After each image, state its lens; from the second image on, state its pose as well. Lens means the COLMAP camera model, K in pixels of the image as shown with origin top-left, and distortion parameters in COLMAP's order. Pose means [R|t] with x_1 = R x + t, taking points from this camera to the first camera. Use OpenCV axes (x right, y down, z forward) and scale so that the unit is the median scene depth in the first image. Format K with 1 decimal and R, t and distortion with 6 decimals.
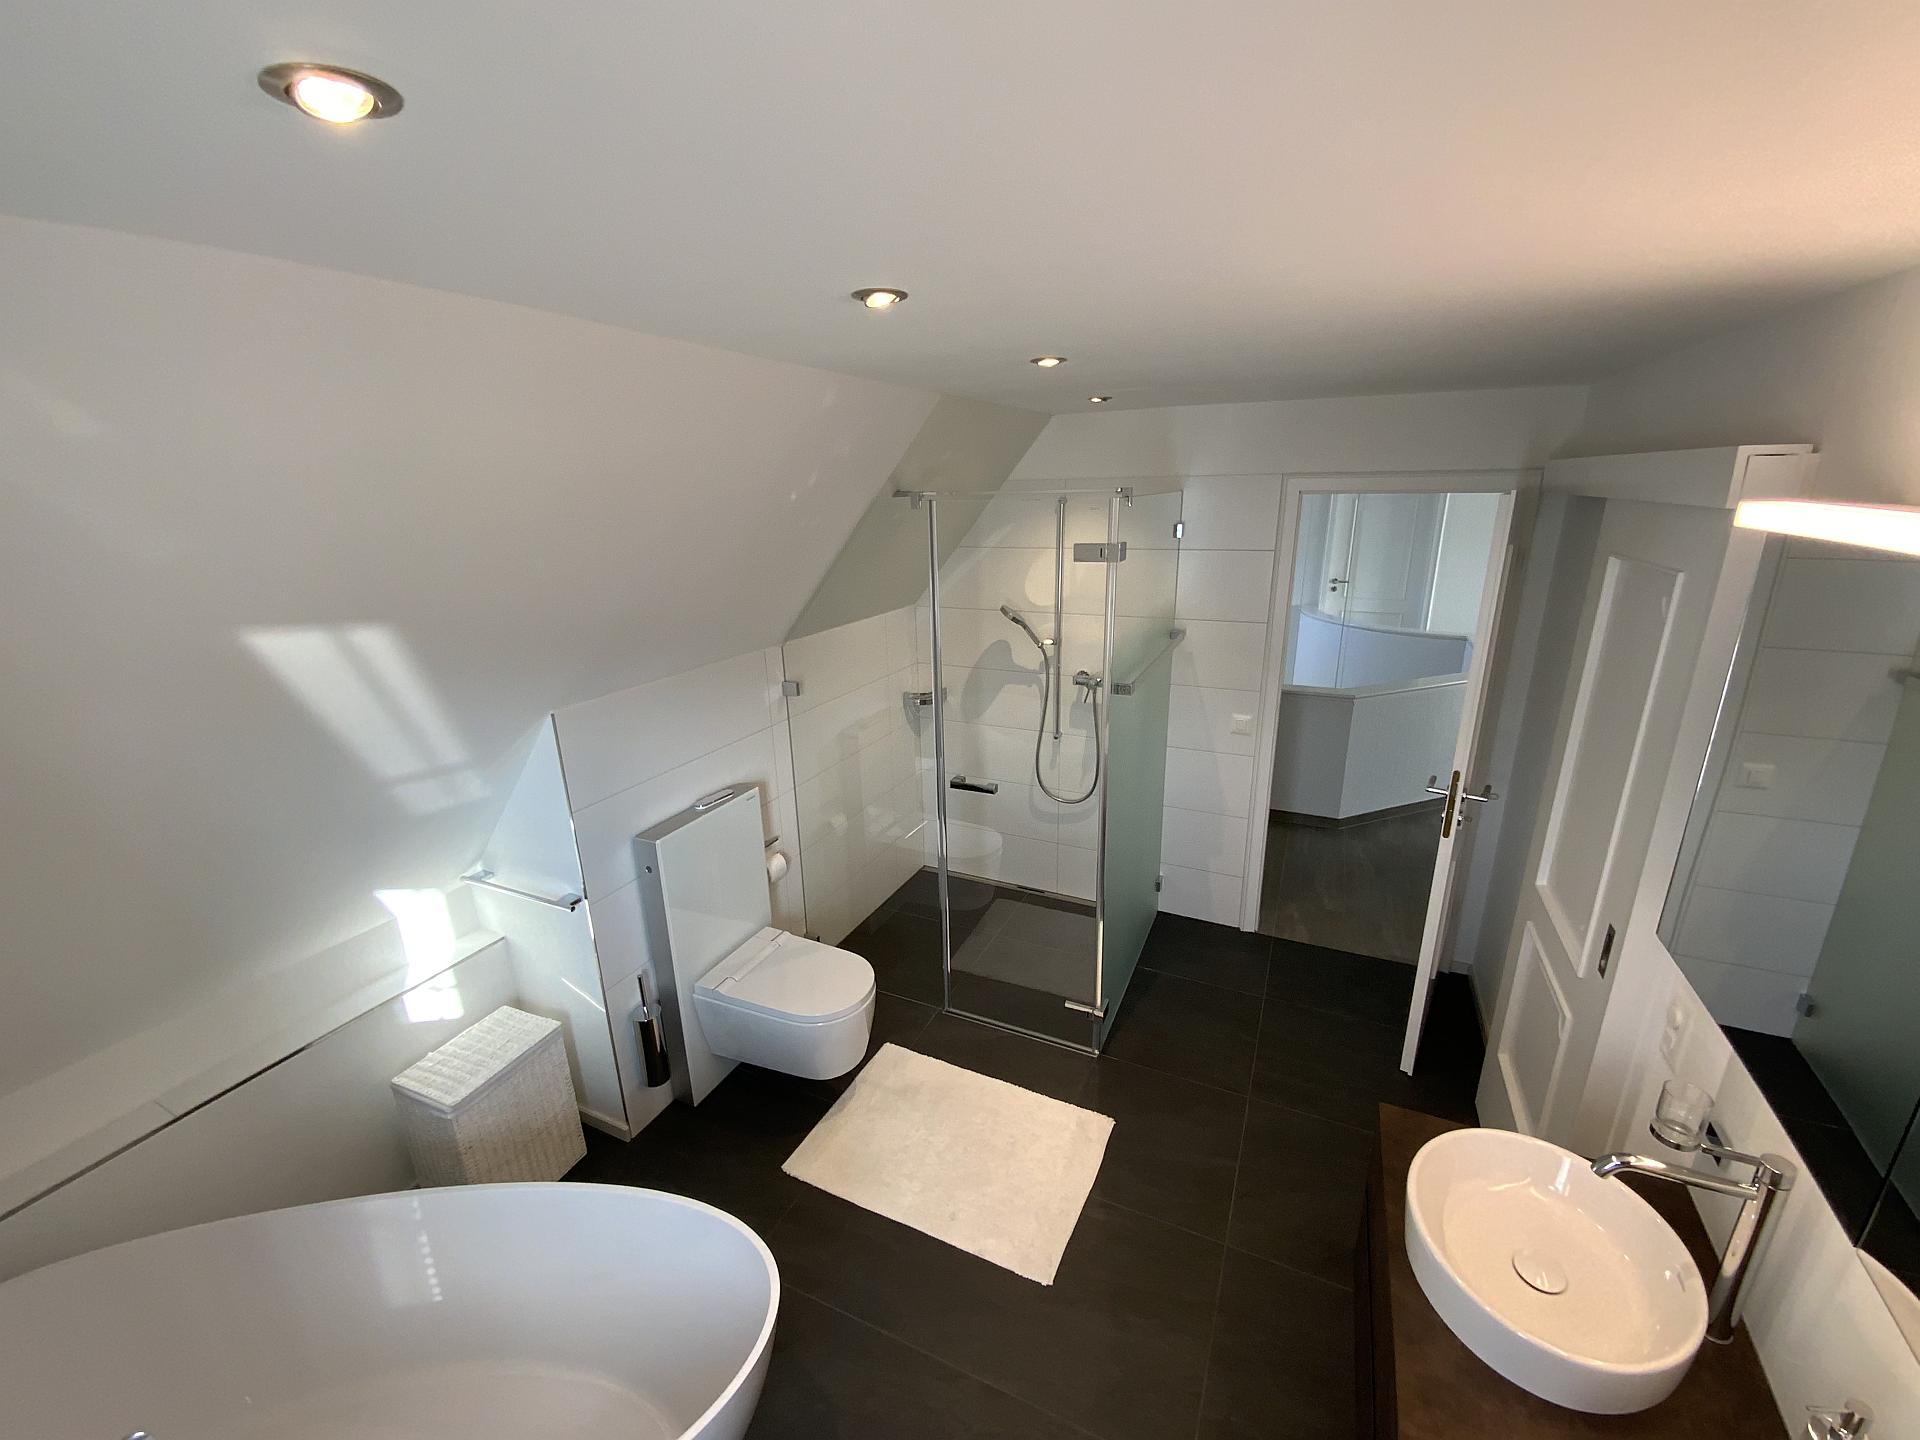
lens RADIAL K [[755.2, 0, 949.3], [0, 755.2, 719.5], [0, 0, 1]] dist [0.000862, -0.007583]
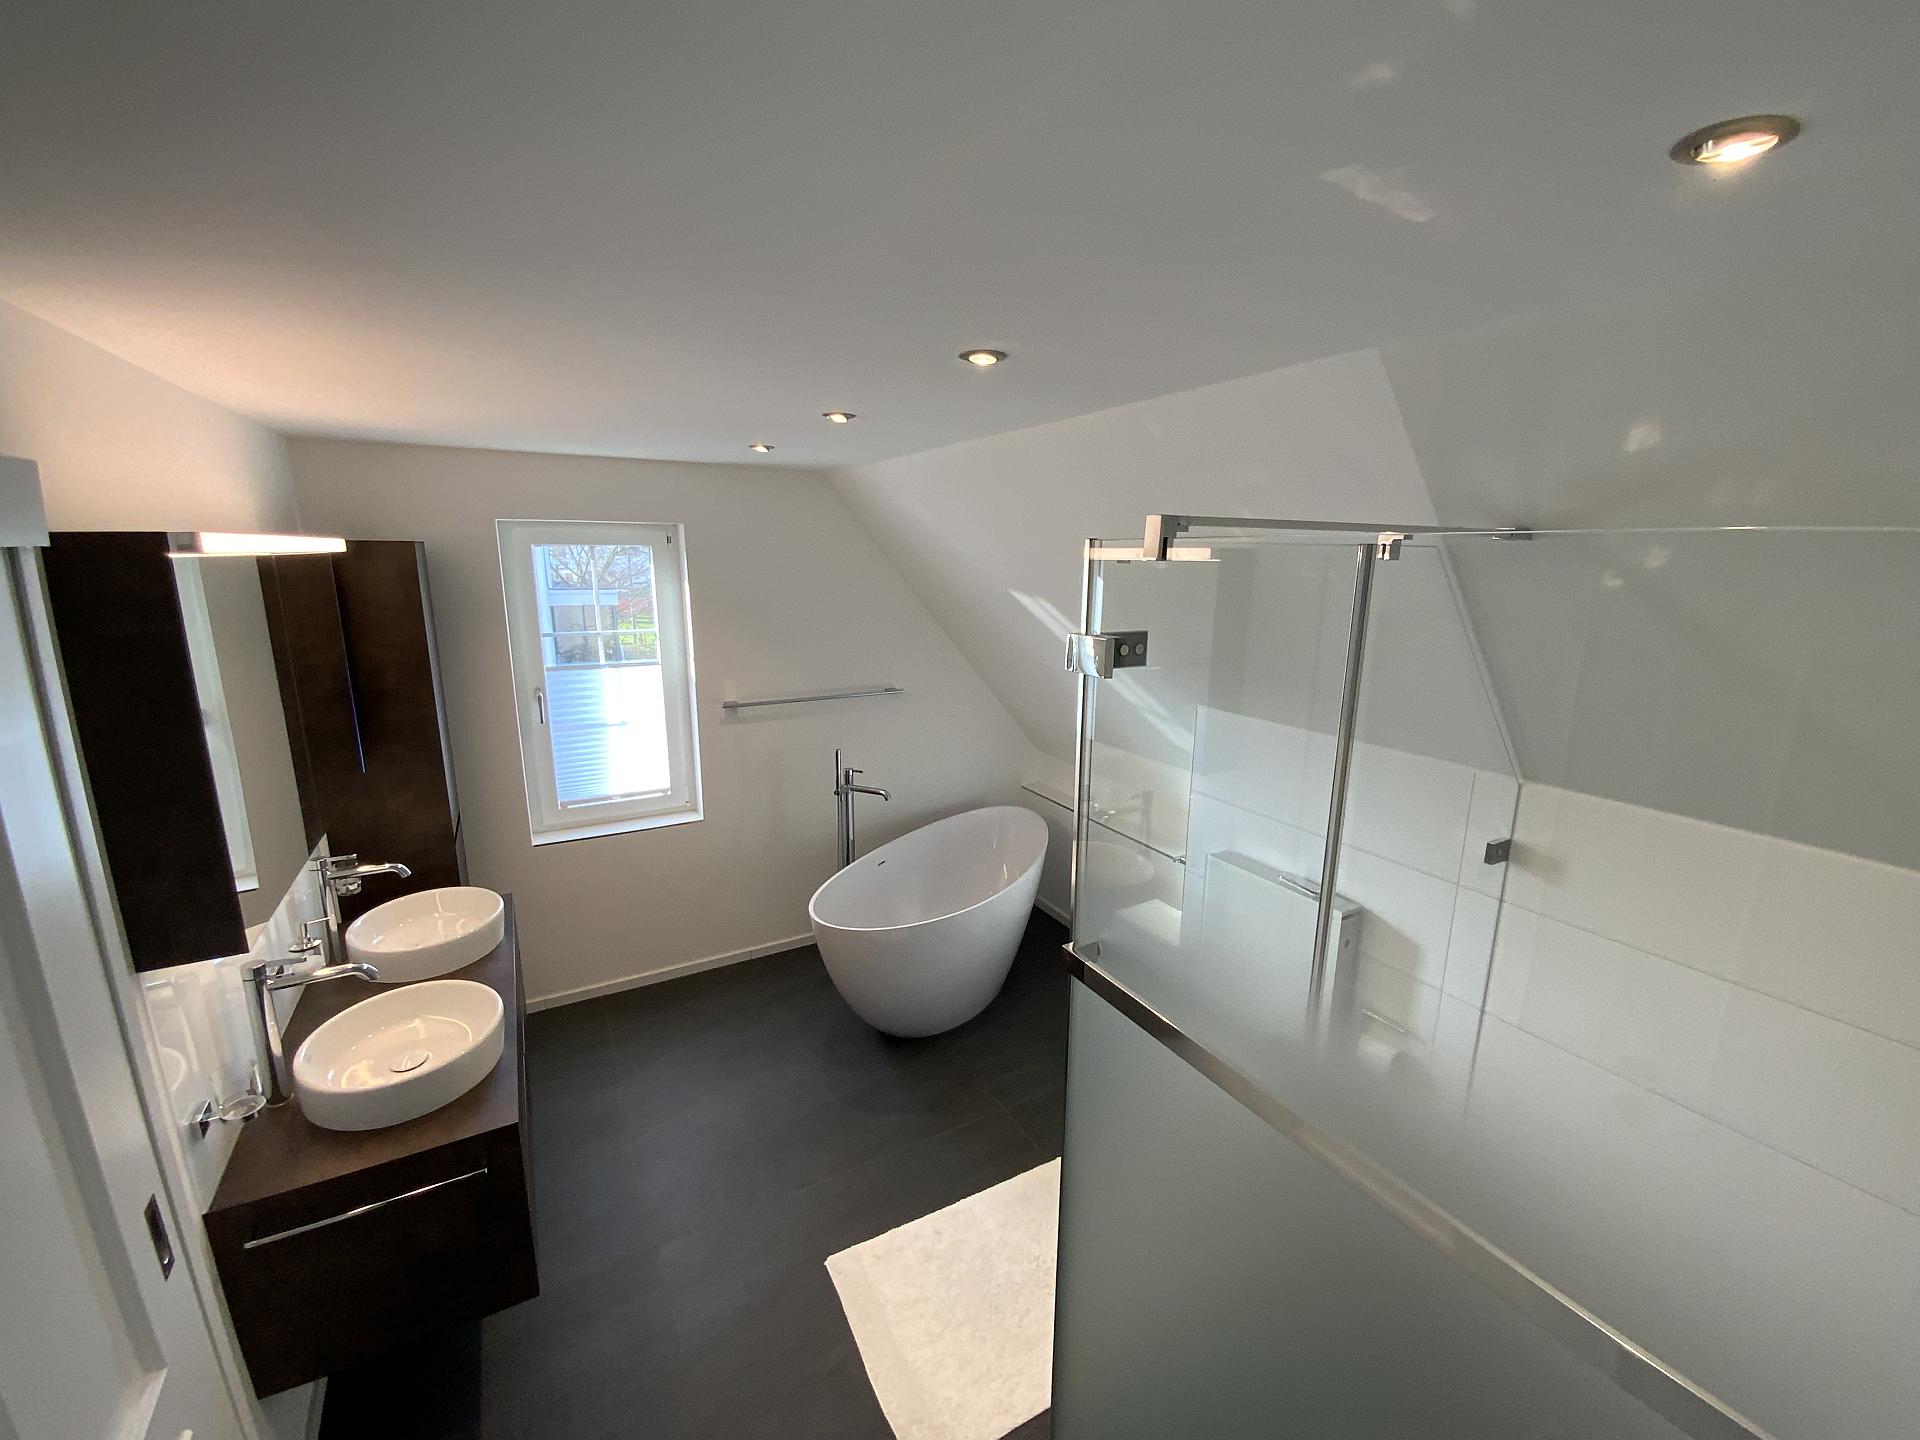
lens RADIAL K [[786.7, 0, 963.0], [0, 786.7, 729.6], [0, 0, 1]] dist [-0.003157, 0.000168]
pose [[-0.574044, 0.193208, -0.795703, 0.468348], [-0.234434, 0.892304, 0.385792, -0.242648], [0.784547, 0.408001, -0.466927, 0.825397]]
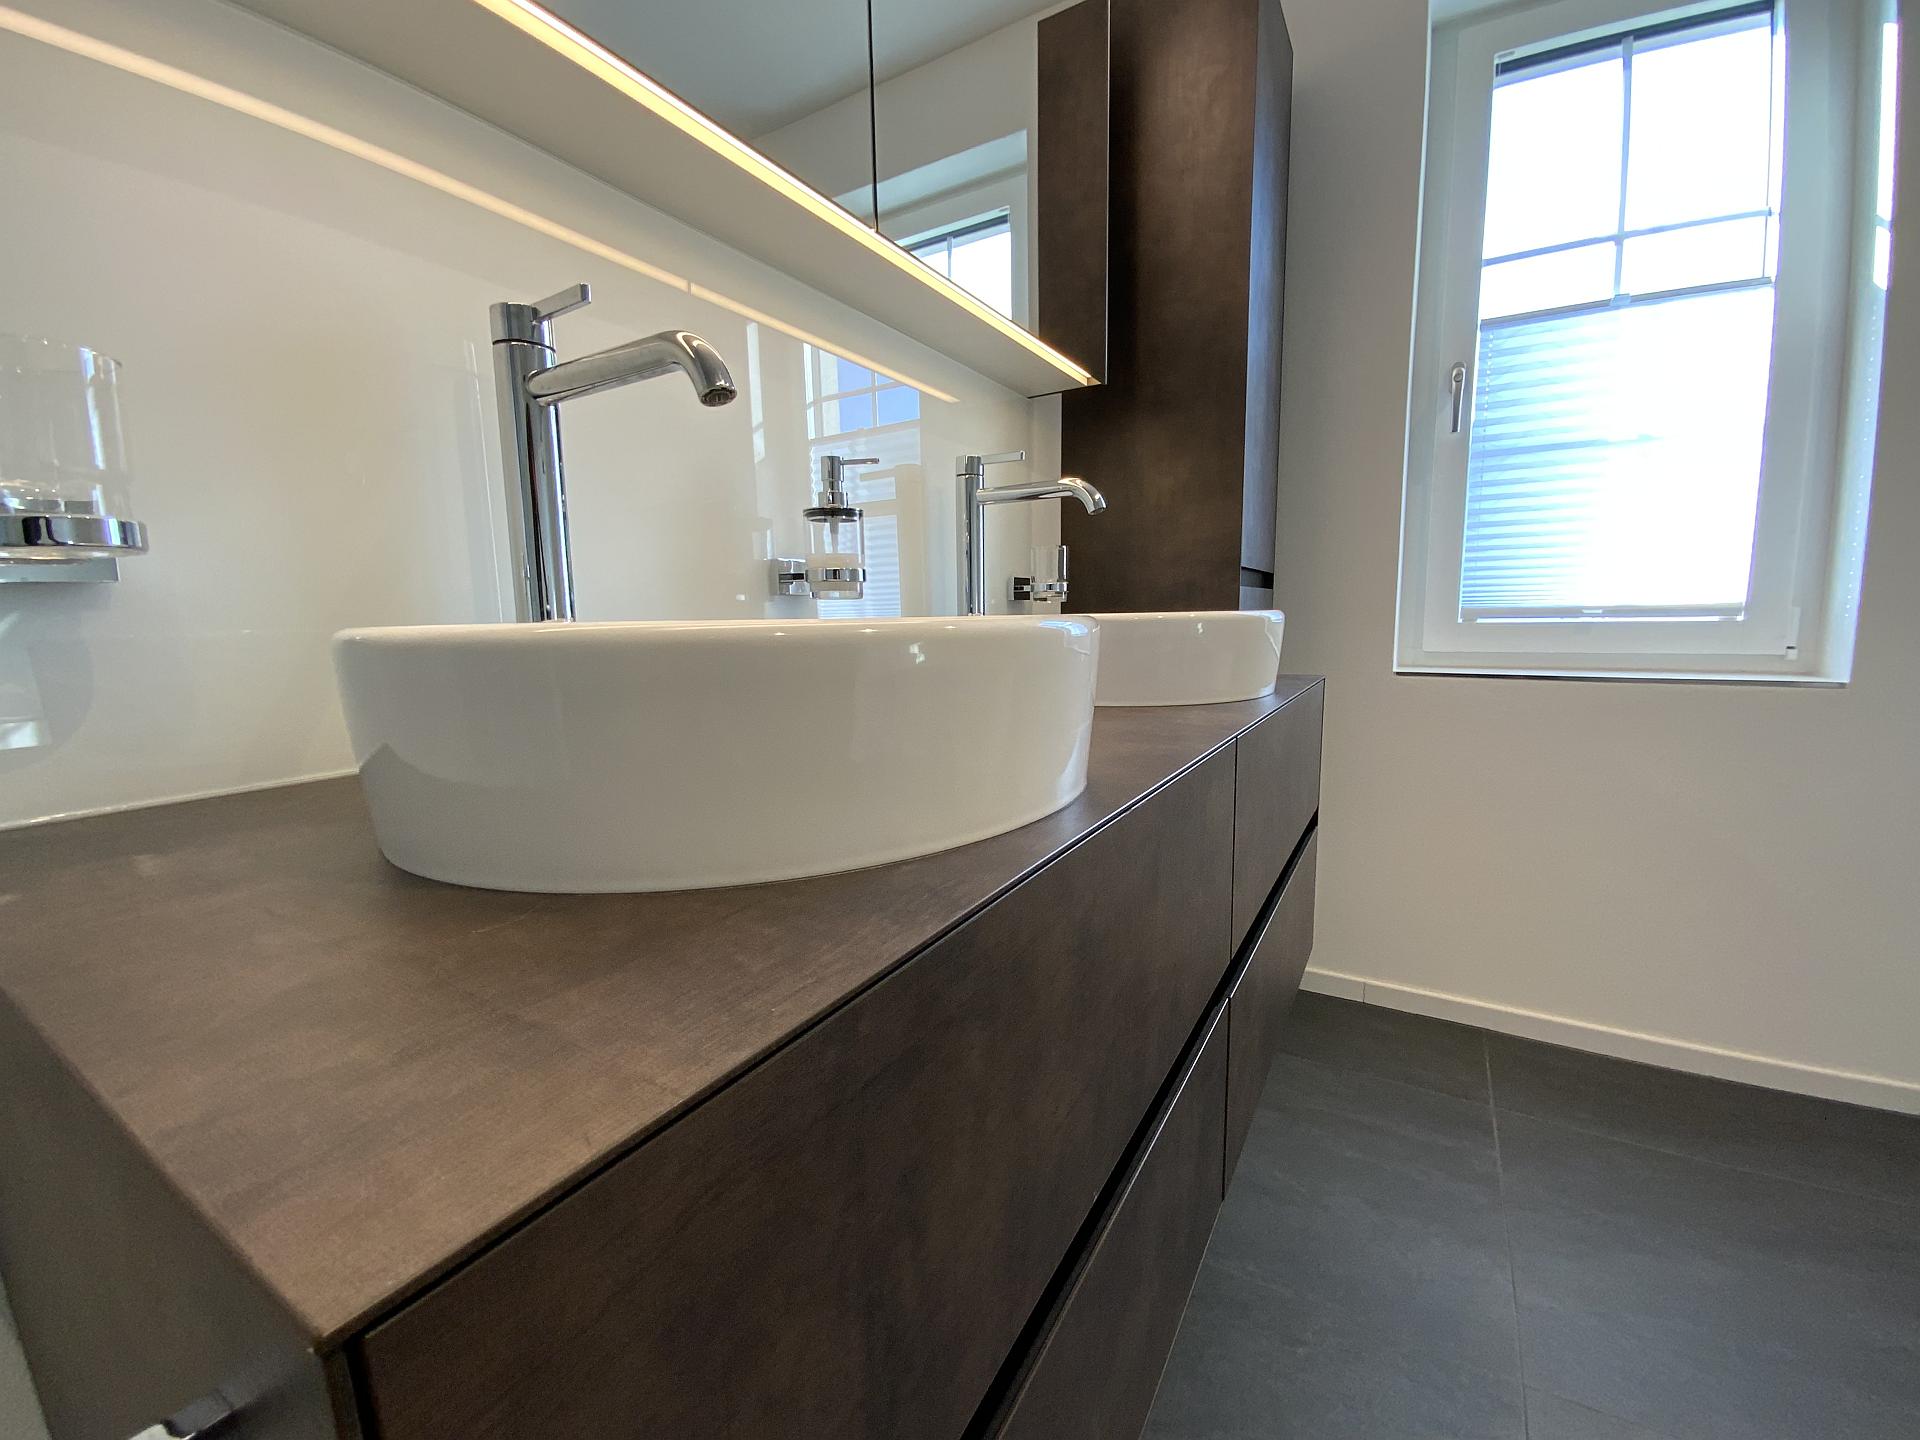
lens RADIAL K [[775.4, 0, 961.9], [0, 775.4, 715.9], [0, 0, 1]] dist [0.021996, -0.018754]
pose [[-0.995051, 0.026607, 0.095739, 0.250426], [0.063490, 0.911405, 0.406584, 0.201096], [-0.076440, 0.410650, -0.908583, 0.489243]]
